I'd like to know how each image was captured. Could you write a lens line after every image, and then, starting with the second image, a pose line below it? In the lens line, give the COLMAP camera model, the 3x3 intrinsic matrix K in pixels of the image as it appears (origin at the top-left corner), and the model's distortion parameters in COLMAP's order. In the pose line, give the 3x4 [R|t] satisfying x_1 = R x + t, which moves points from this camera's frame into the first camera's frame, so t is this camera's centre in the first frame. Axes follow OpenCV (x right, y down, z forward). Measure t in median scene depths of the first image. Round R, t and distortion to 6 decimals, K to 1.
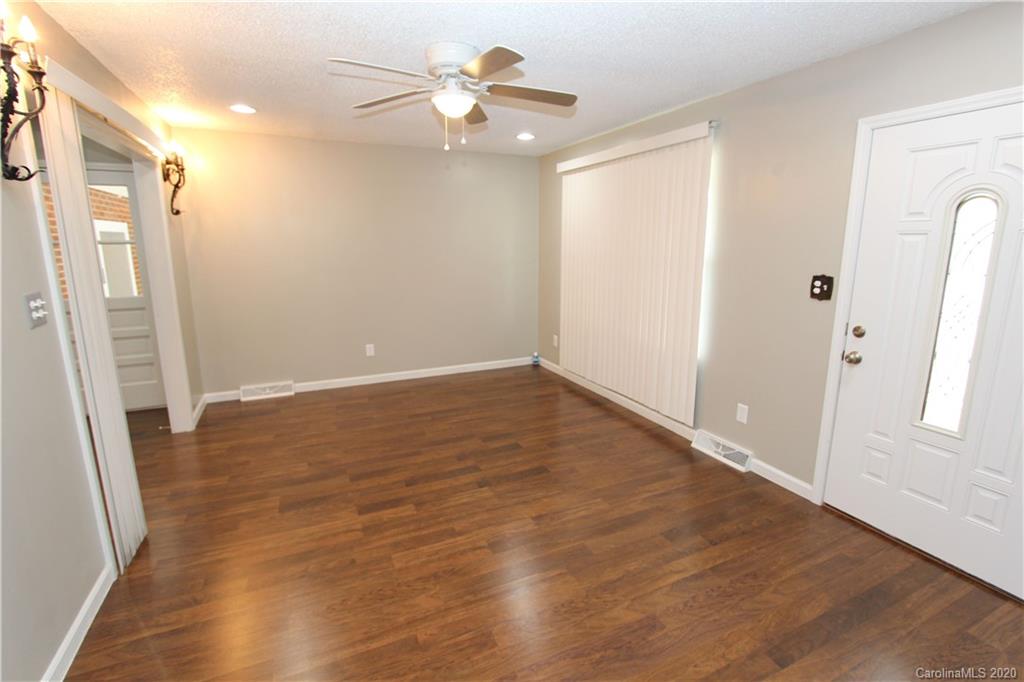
lens RADIAL K [[472.3, 0, 519.6], [0, 472.3, 335.5], [0, 0, 1]] dist [-0.012177, 0.001168]
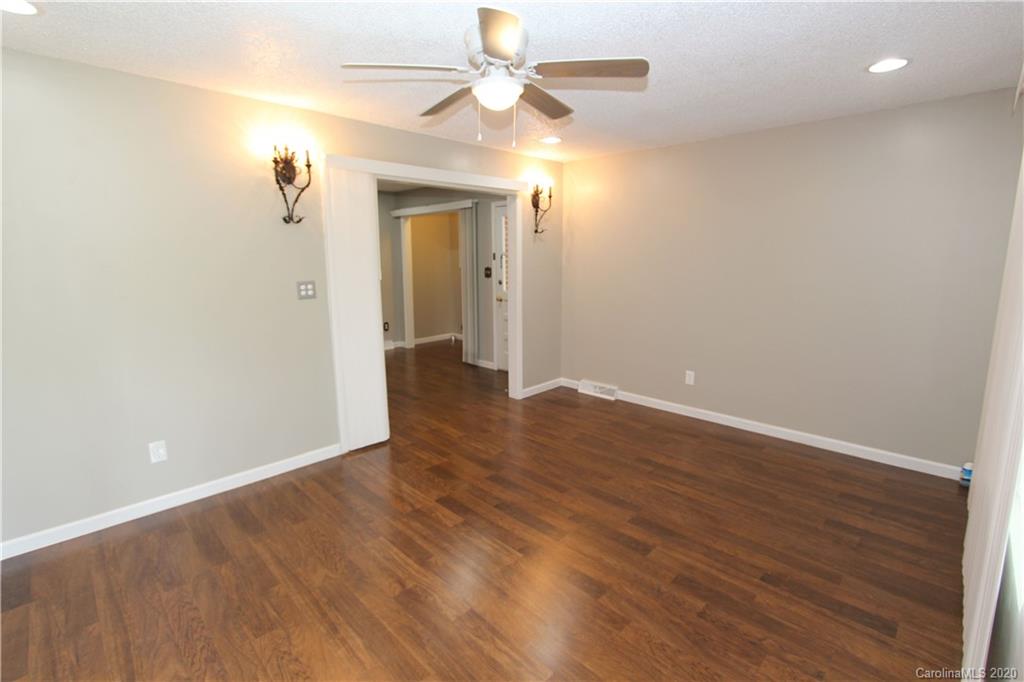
lens RADIAL K [[472.3, 0, 521.6], [0, 472.3, 324.9], [0, 0, 1]] dist [-0.012177, 0.001168]
pose [[0.350859, 0.134233, -0.926758, 0.711015], [-0.177896, 0.981205, 0.074769, -0.143713], [0.919375, 0.138633, 0.368144, 0.732517]]
